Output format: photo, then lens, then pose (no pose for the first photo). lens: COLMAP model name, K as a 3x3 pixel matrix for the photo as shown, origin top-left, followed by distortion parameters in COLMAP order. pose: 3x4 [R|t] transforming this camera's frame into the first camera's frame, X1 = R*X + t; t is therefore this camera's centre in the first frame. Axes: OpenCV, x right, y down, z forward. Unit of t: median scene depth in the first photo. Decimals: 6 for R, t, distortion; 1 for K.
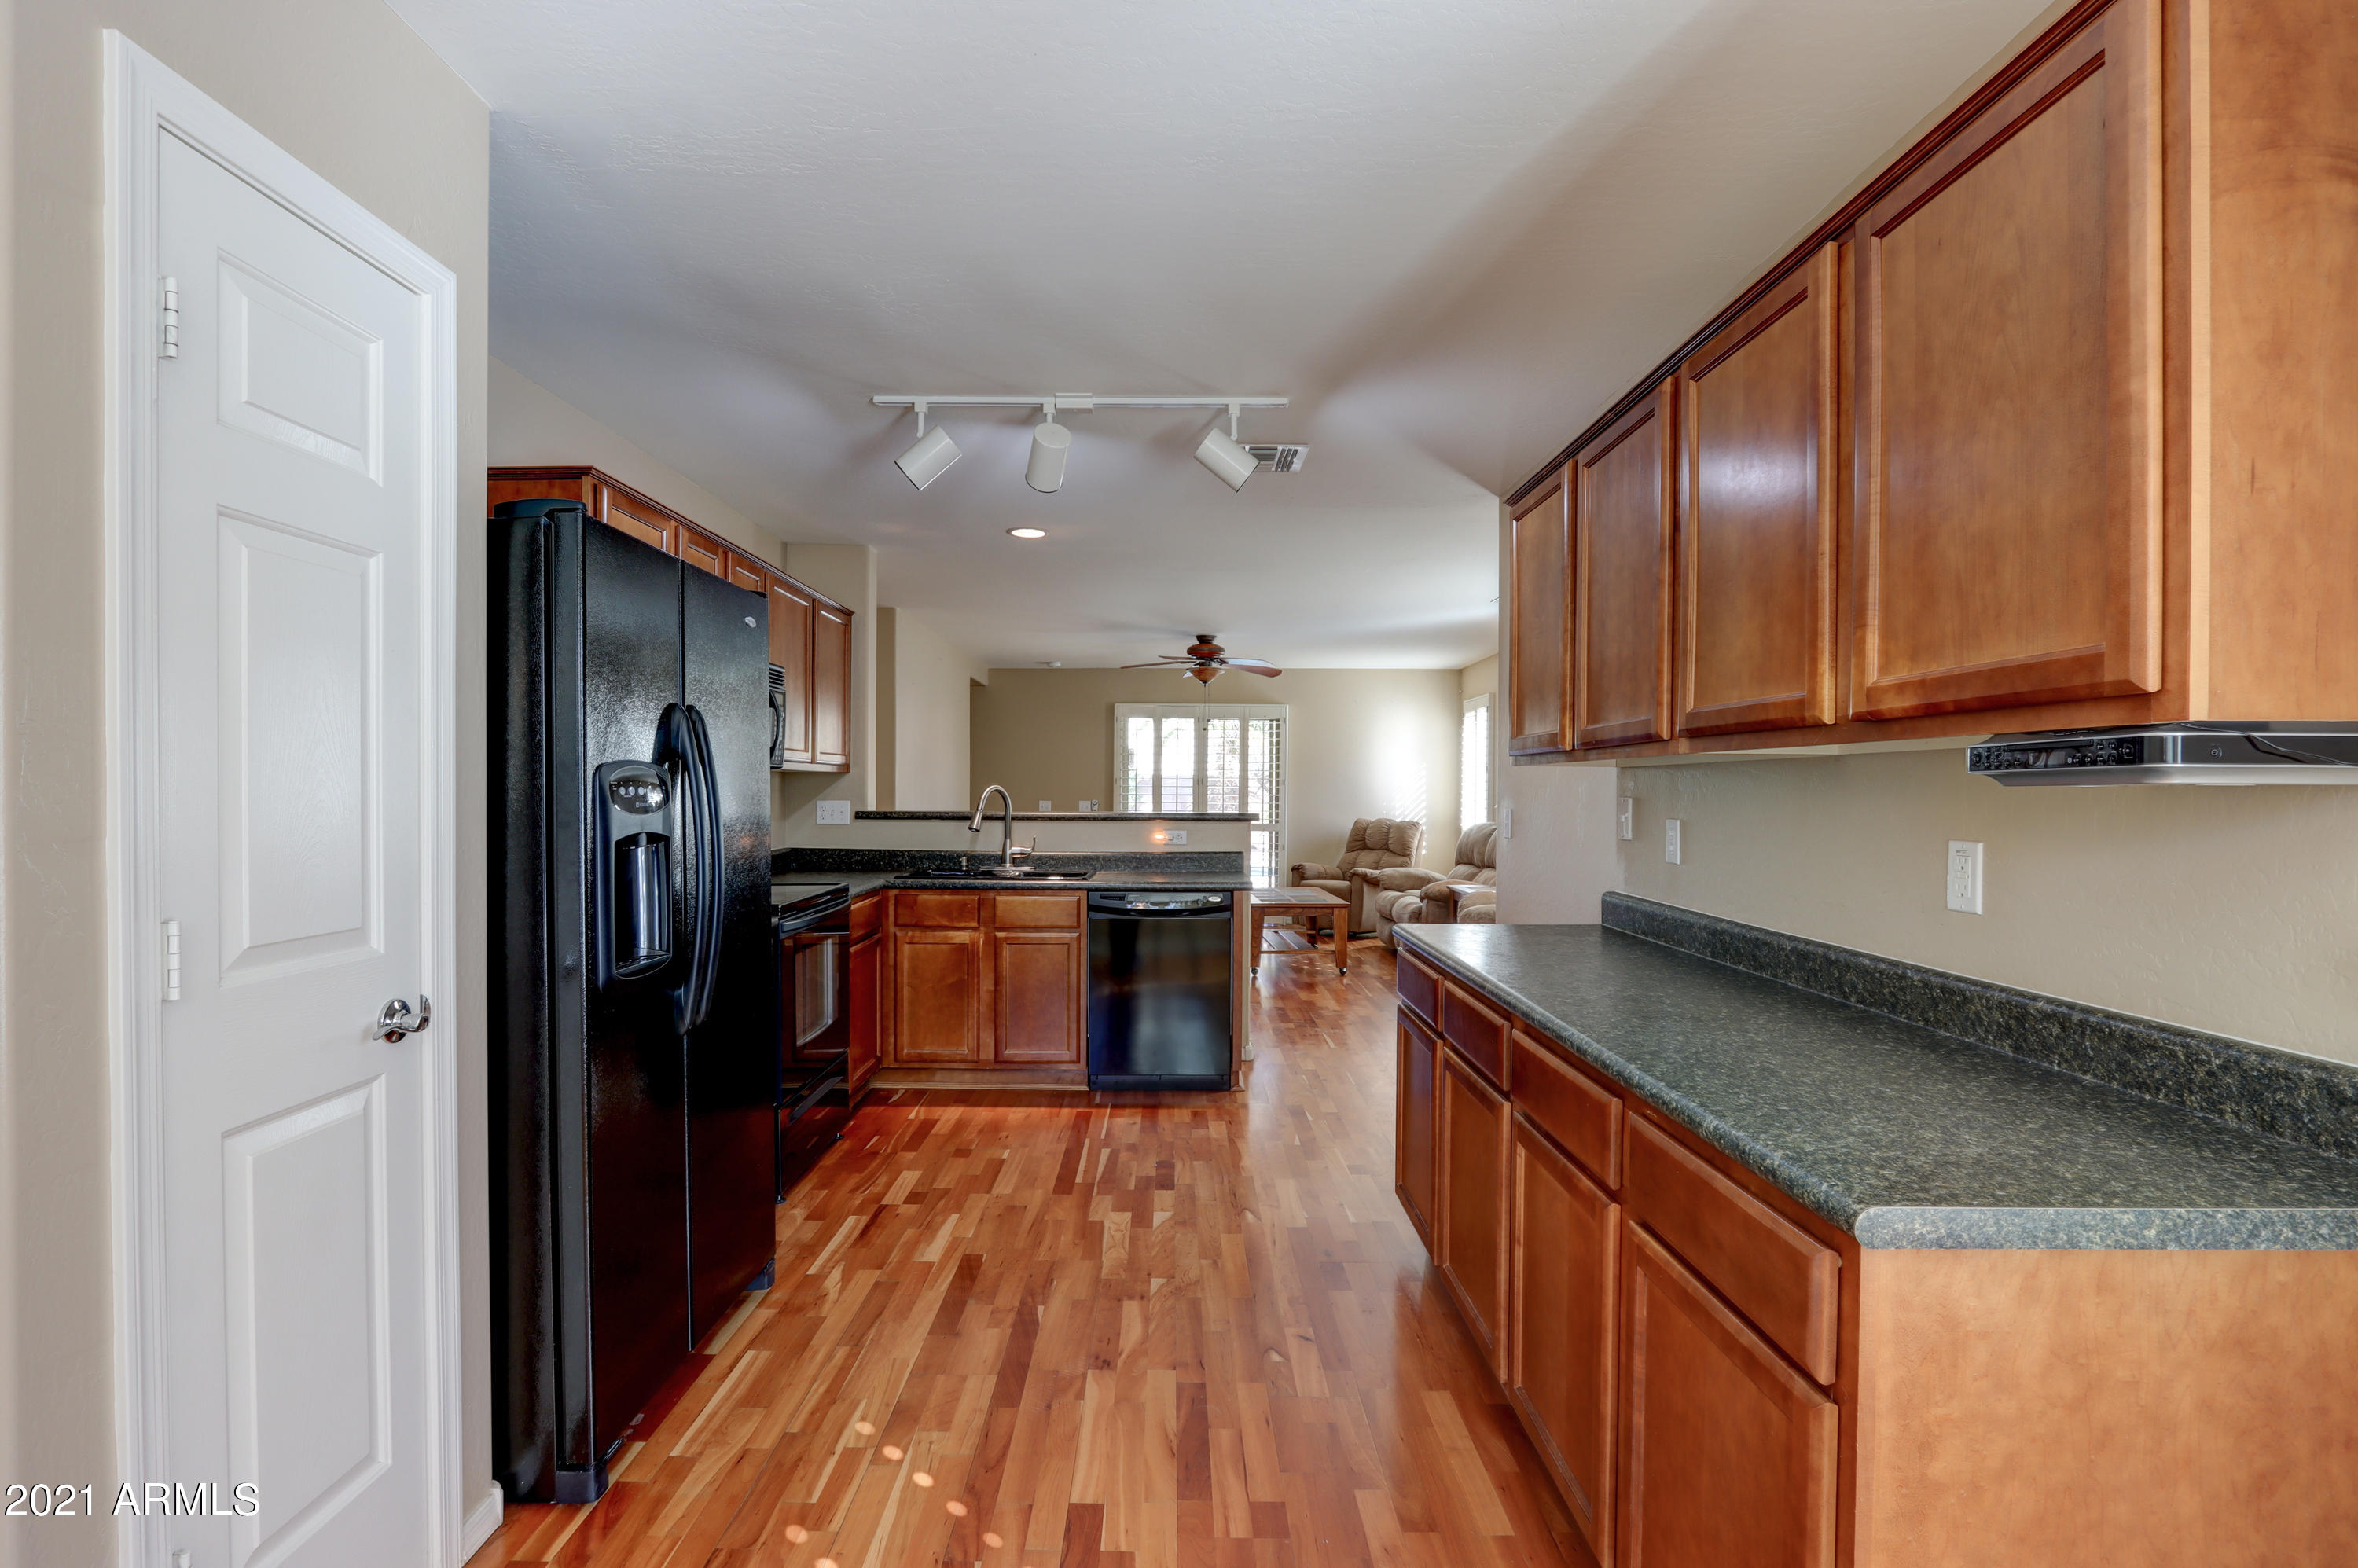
lens RADIAL K [[1120.6, 0, 1166.5], [0, 1120.6, 793.8], [0, 0, 1]] dist [-0.022397, -0.000346]
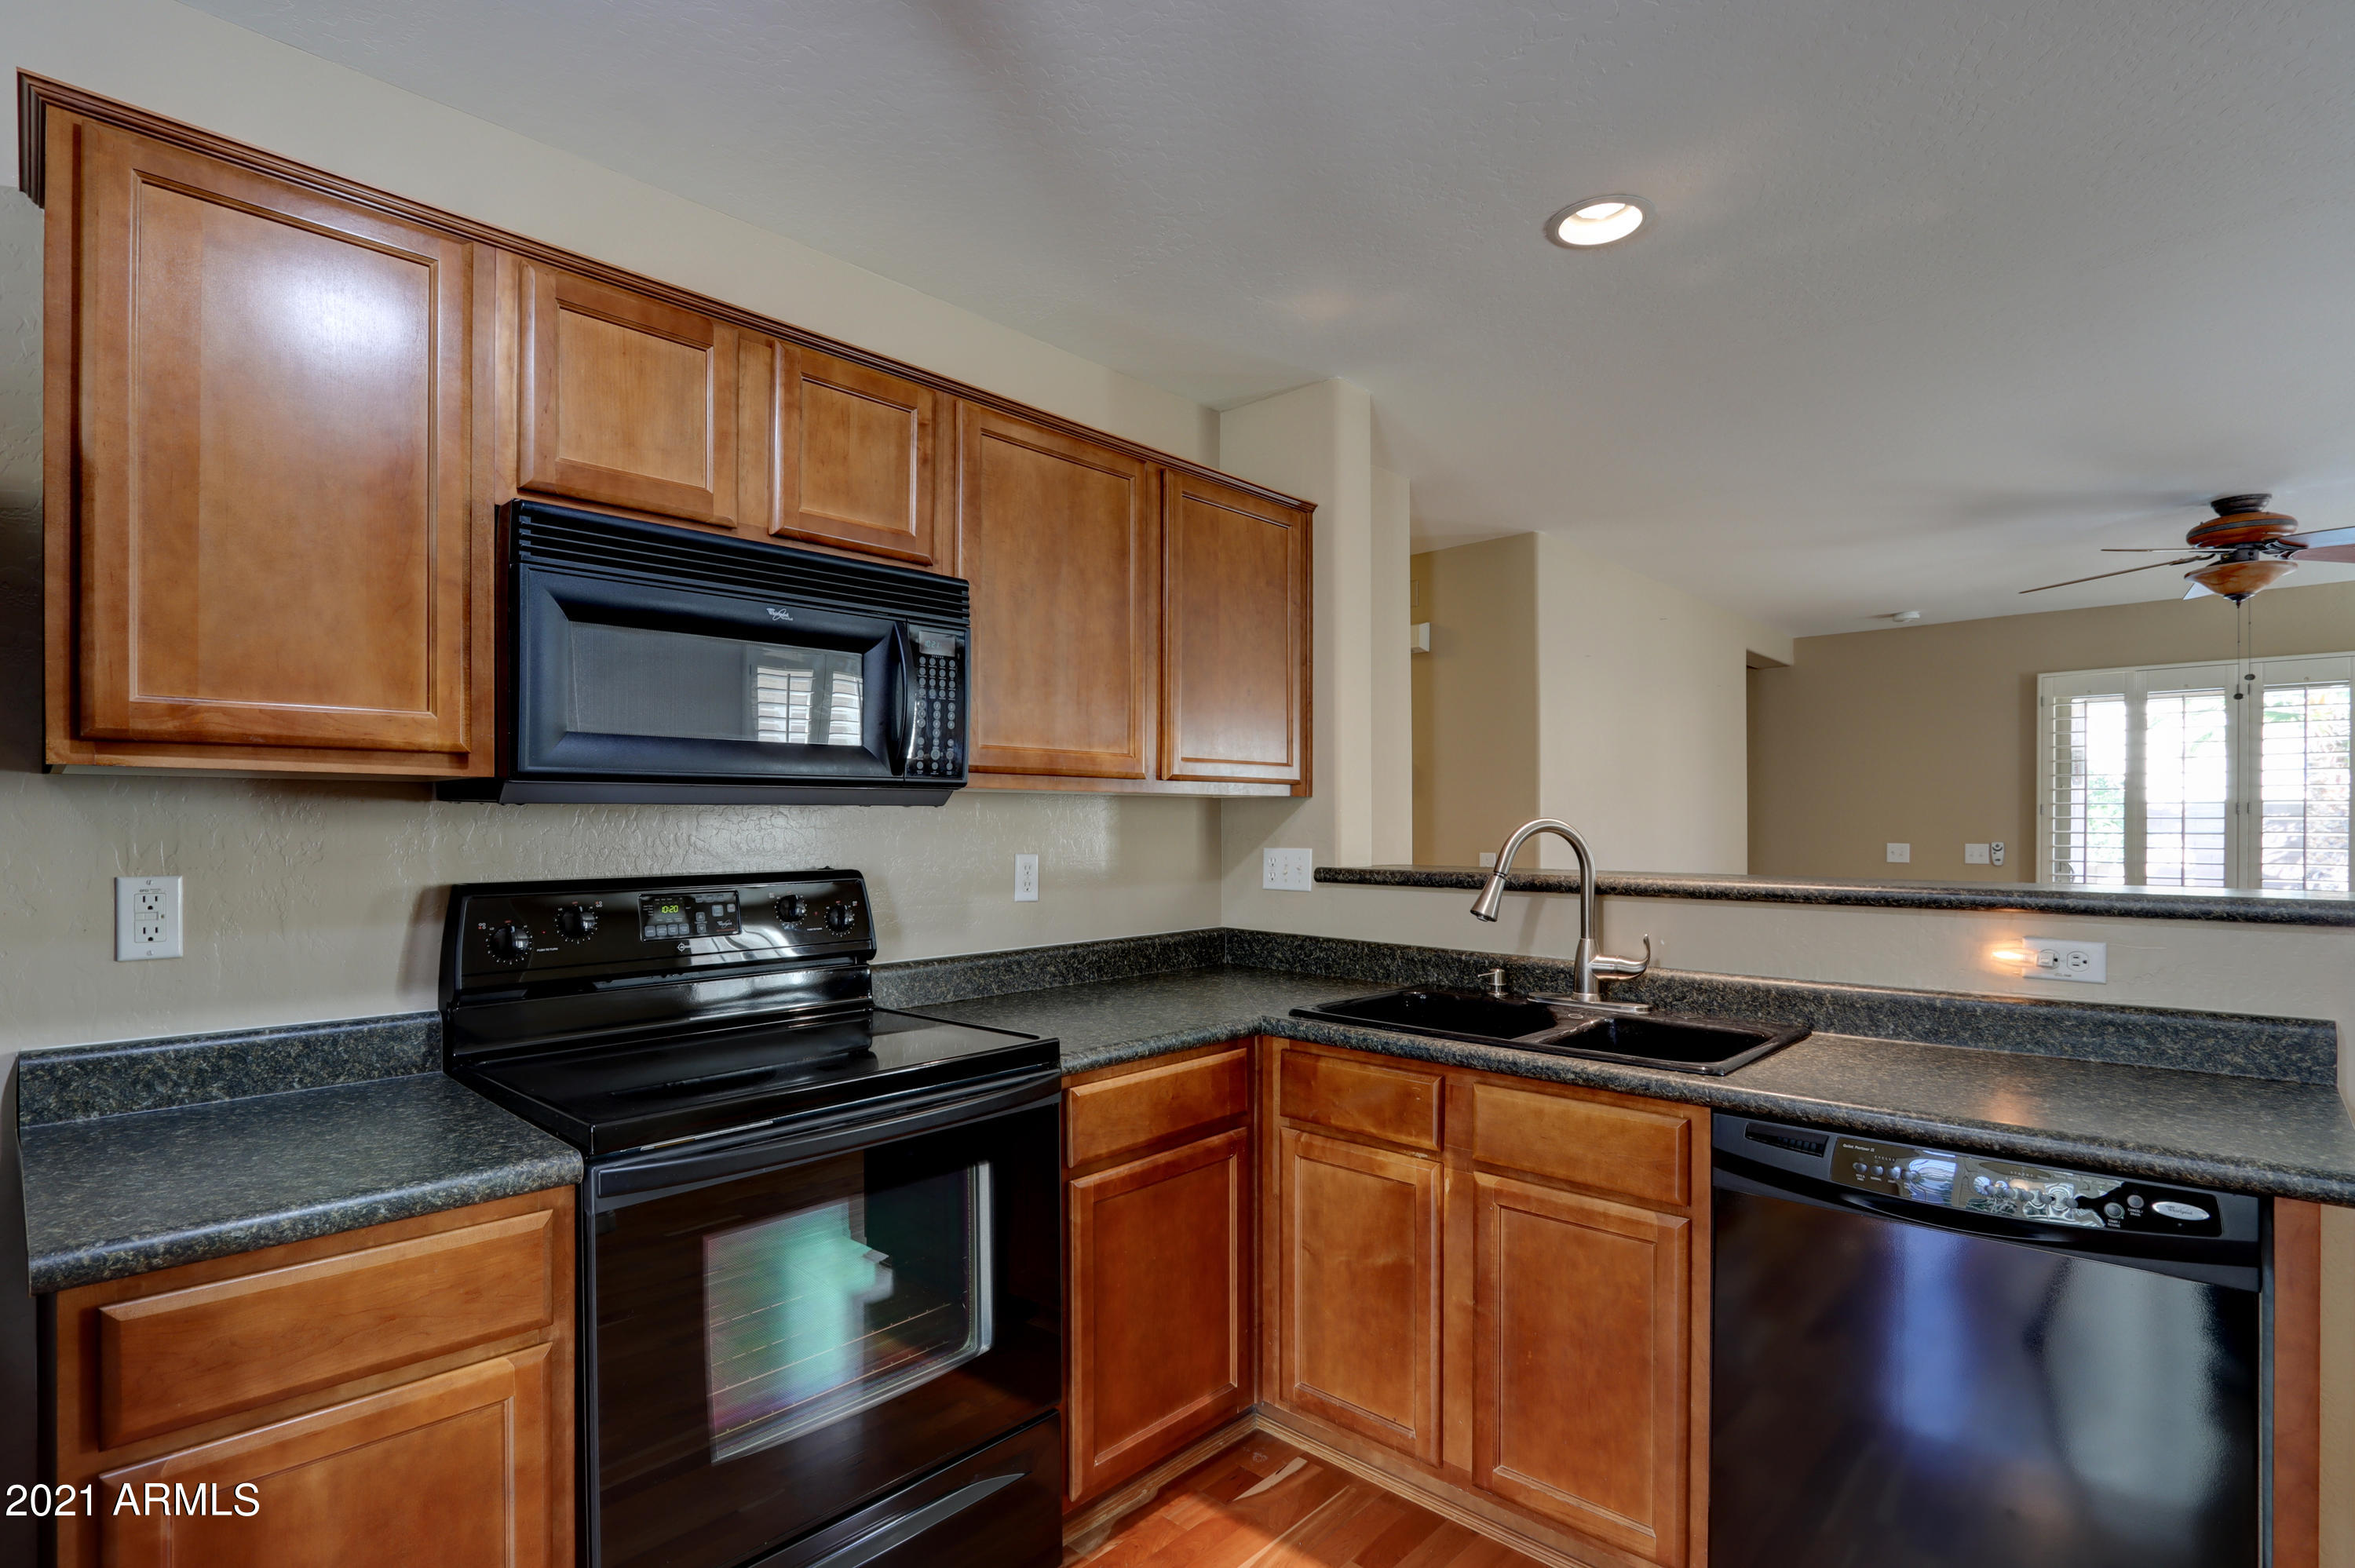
lens RADIAL K [[1103.8, 0, 1175.7], [0, 1103.8, 833.5], [0, 0, 1]] dist [-0.019049, 0.000117]
pose [[0.720953, -0.000451, -0.692984, 0.043544], [0.000174, 1.000000, -0.000470, -0.000373], [0.692984, 0.000218, 0.720953, 0.571204]]
